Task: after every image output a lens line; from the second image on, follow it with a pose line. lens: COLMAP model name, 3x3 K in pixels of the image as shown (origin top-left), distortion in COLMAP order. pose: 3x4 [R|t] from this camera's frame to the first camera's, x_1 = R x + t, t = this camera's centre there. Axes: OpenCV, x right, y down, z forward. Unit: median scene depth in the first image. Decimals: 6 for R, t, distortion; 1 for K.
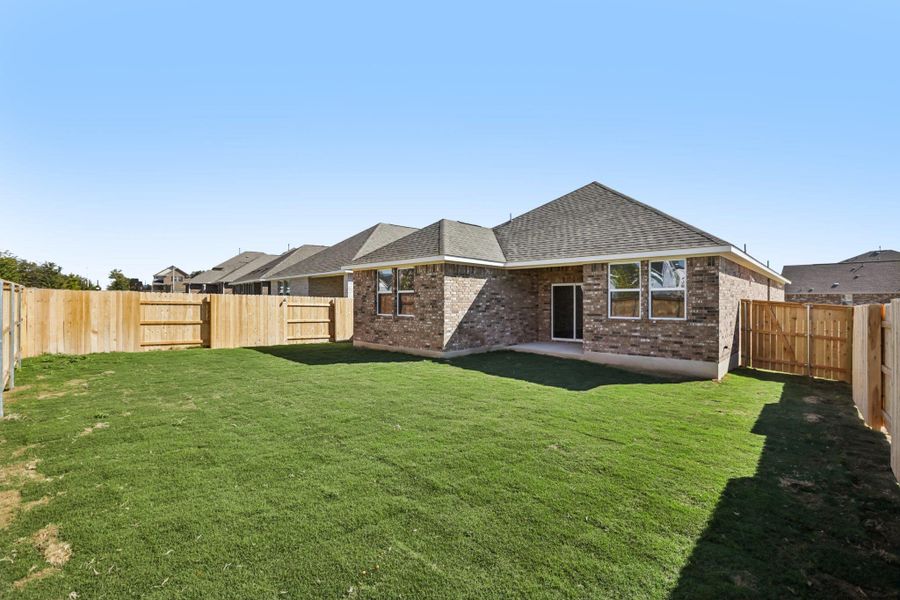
lens RADIAL K [[404.2, 0, 450.1], [0, 404.2, 302.7], [0, 0, 1]] dist [-0.005467, -0.000415]
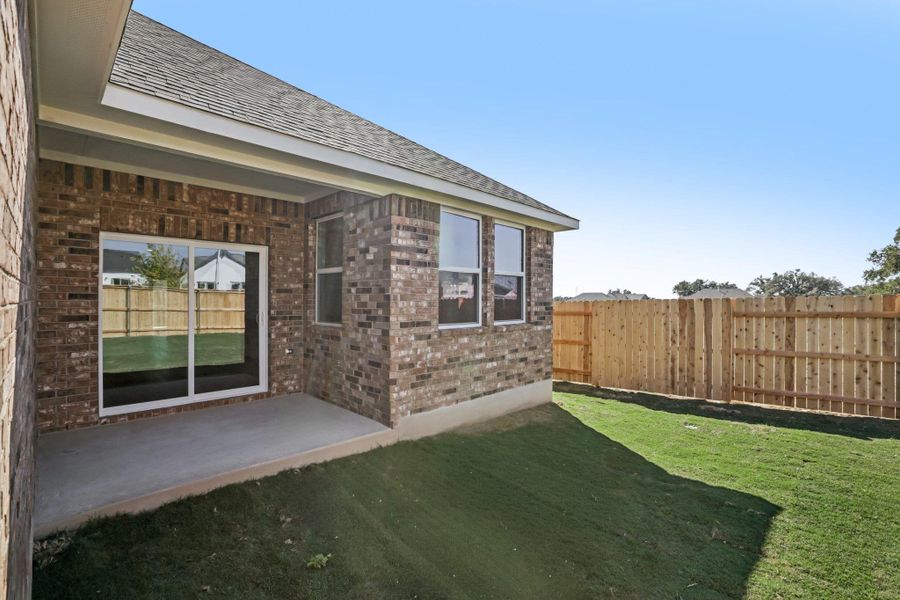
lens RADIAL K [[404.2, 0, 449.9], [0, 404.2, 297.6], [0, 0, 1]] dist [-0.005467, -0.000415]
pose [[0.006119, -0.000702, 0.999981, -0.058821], [-0.006674, 0.999977, 0.000743, 0.002774], [-0.999959, -0.006679, 0.006115, 1.034821]]
